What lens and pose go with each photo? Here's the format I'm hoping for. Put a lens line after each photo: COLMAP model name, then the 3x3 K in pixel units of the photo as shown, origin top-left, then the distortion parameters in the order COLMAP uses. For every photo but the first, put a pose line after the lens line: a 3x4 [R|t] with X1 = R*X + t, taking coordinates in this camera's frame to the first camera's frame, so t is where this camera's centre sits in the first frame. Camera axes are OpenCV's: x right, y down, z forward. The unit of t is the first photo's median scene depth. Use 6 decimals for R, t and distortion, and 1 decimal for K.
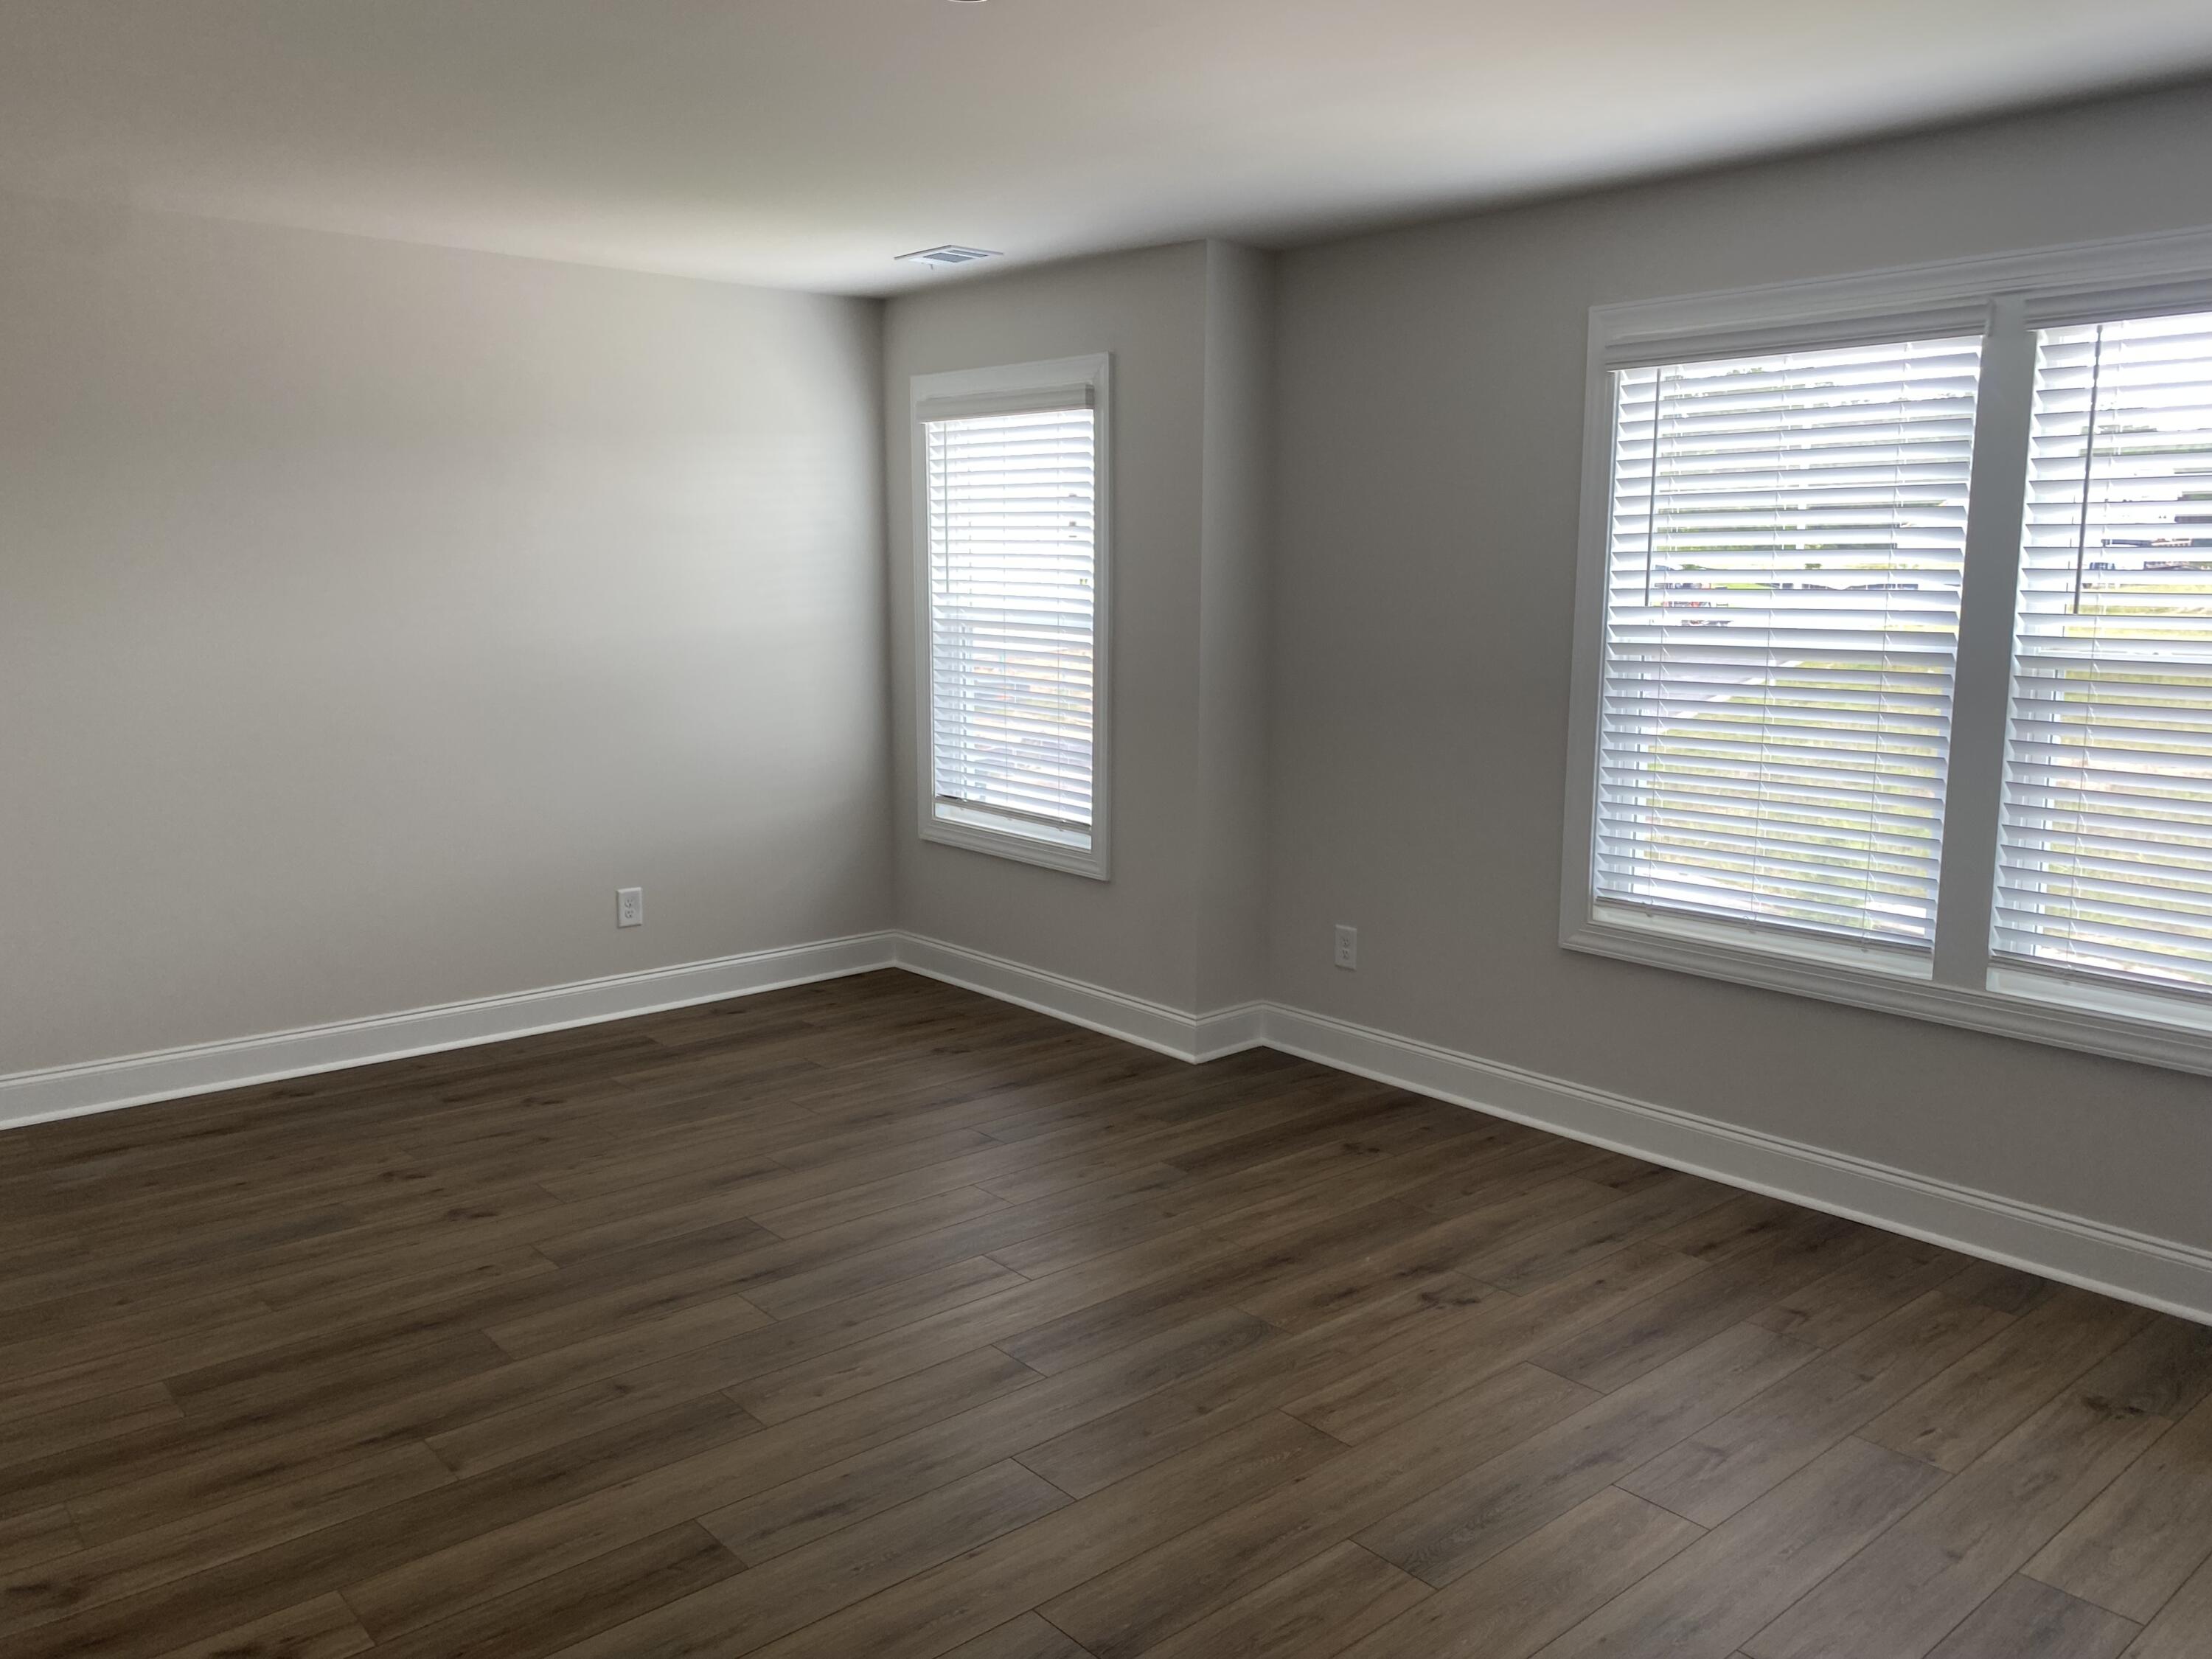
lens RADIAL K [[1686.3, 0, 1106.0], [0, 1686.3, 829.5], [0, 0, 1]] dist [-0.012676, -0.003256]
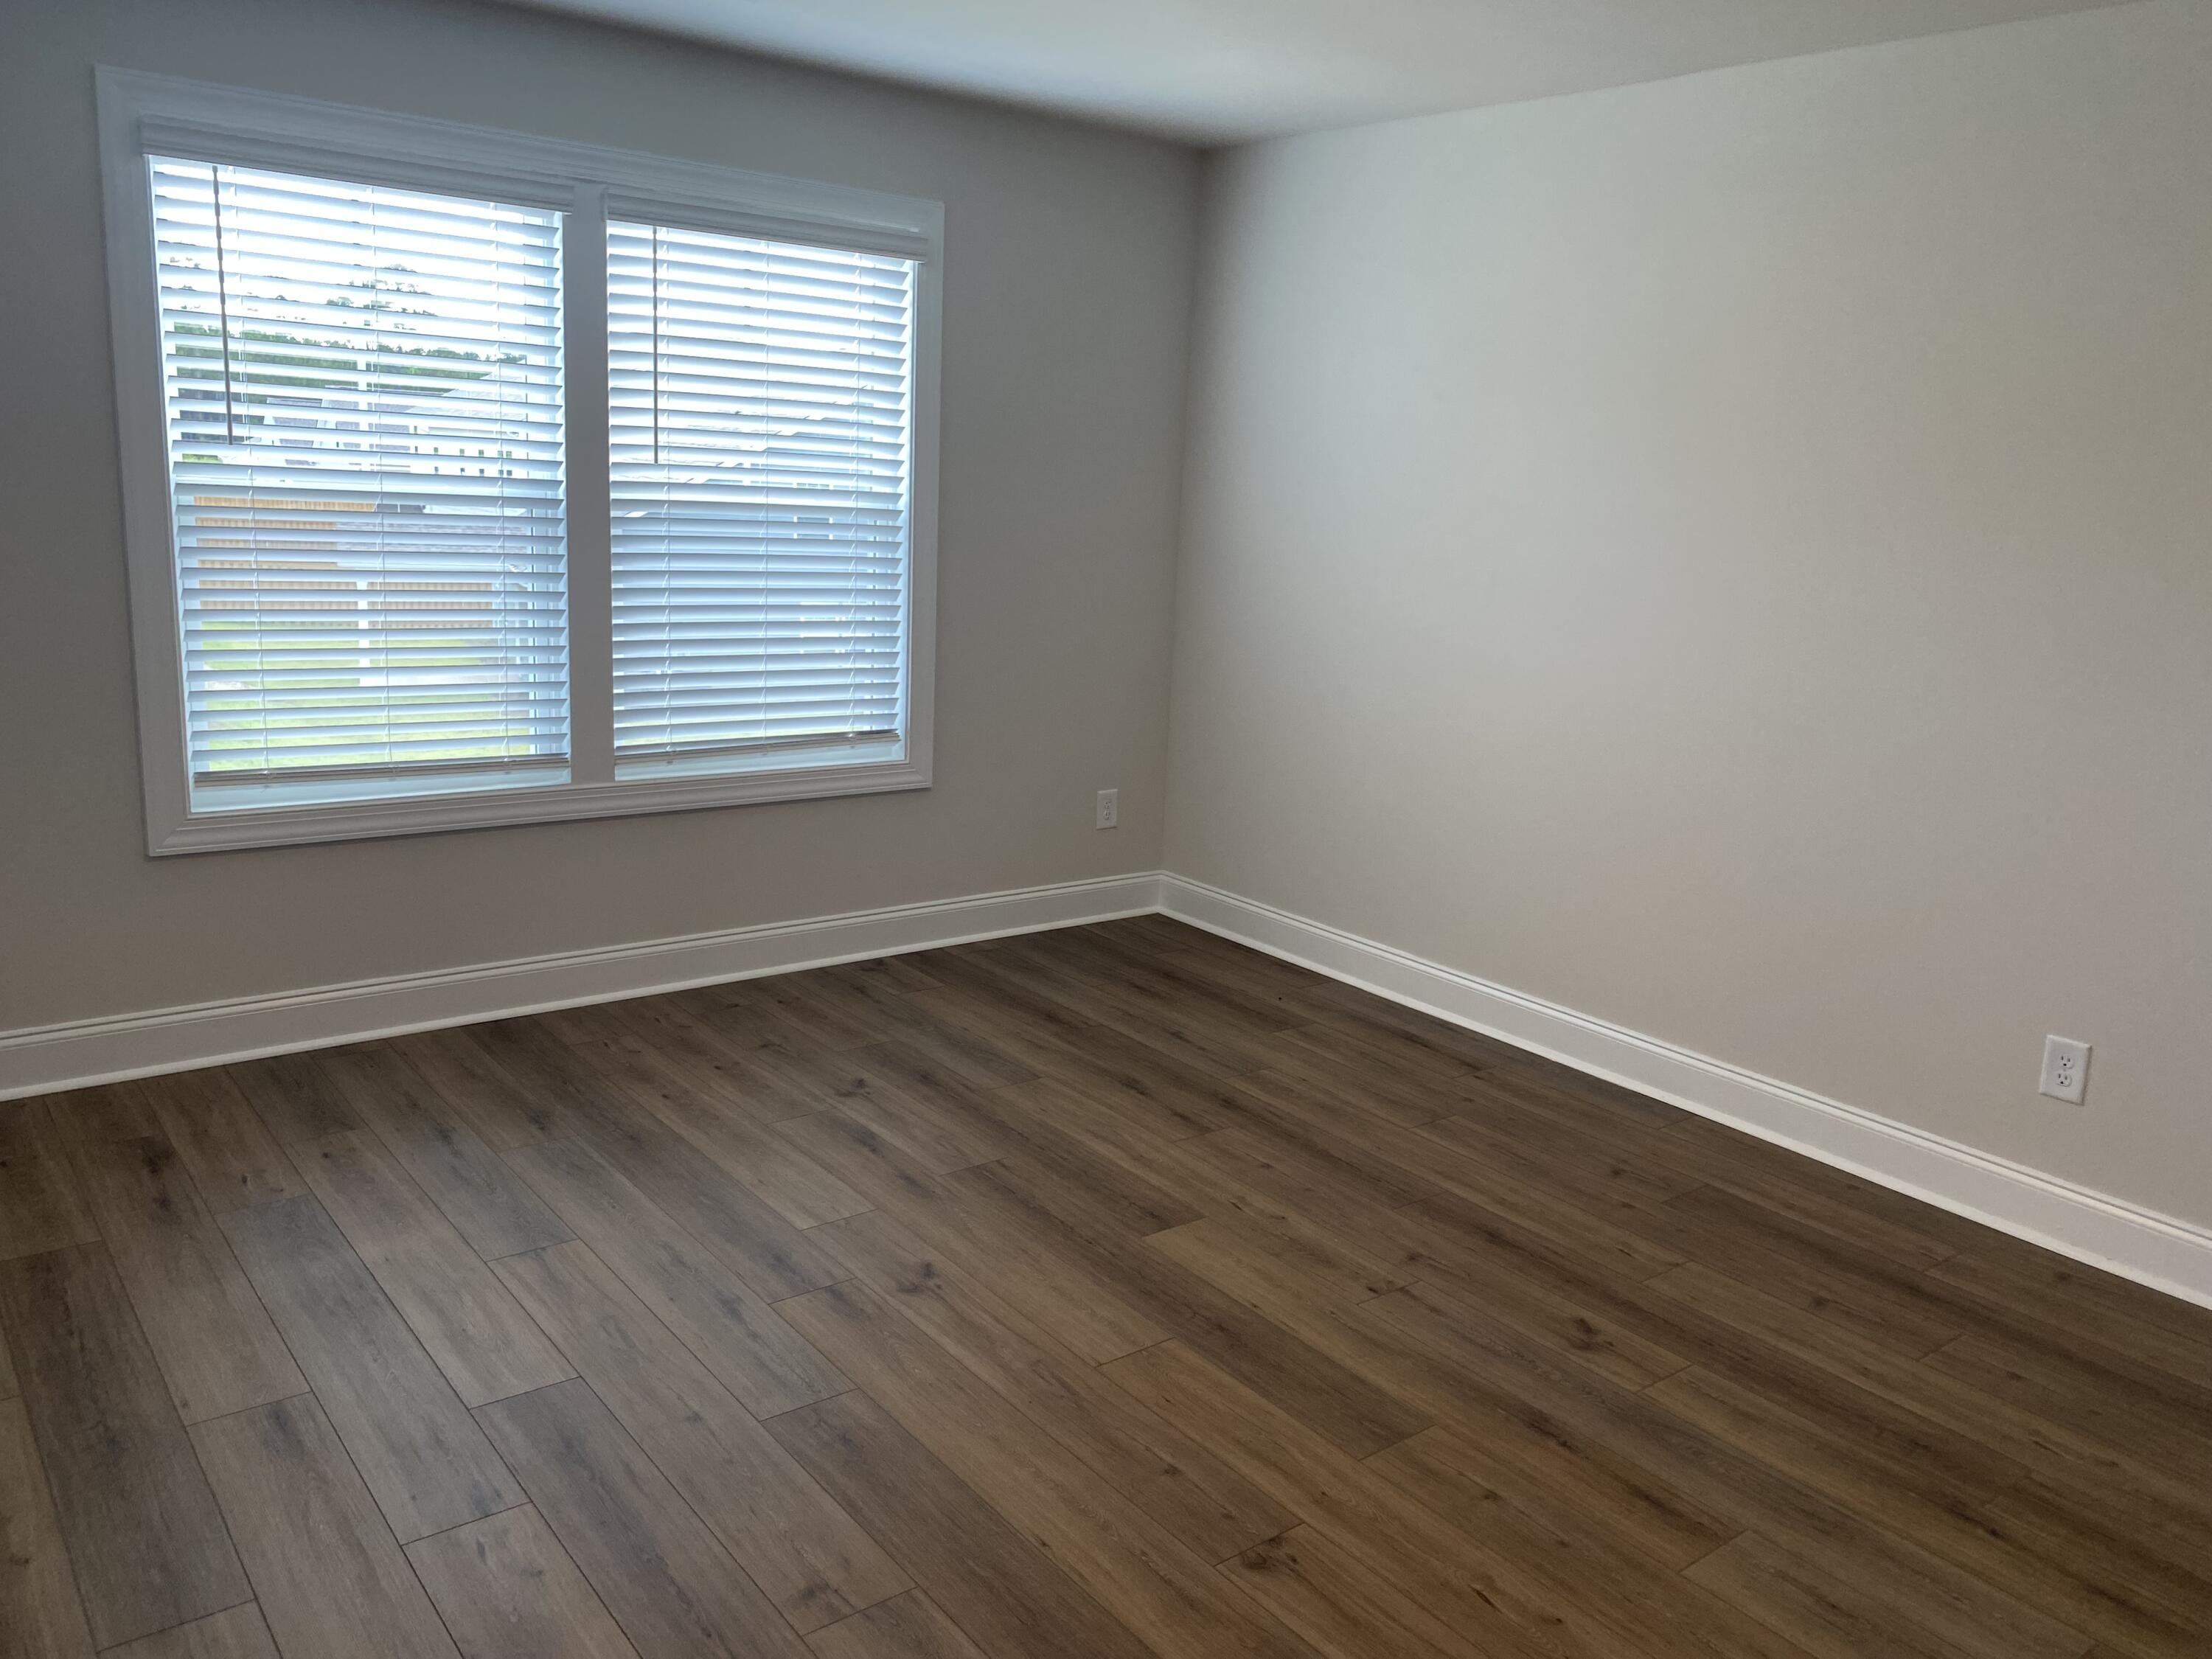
lens RADIAL K [[1643.5, 0, 1106.0], [0, 1643.5, 829.5], [0, 0, 1]] dist [-0.041494, -0.004486]
pose [[0.029632, -0.217547, 0.975600, -0.627415], [0.083393, 0.973164, 0.214471, -0.094045], [-0.996076, 0.075003, 0.046979, 0.615155]]
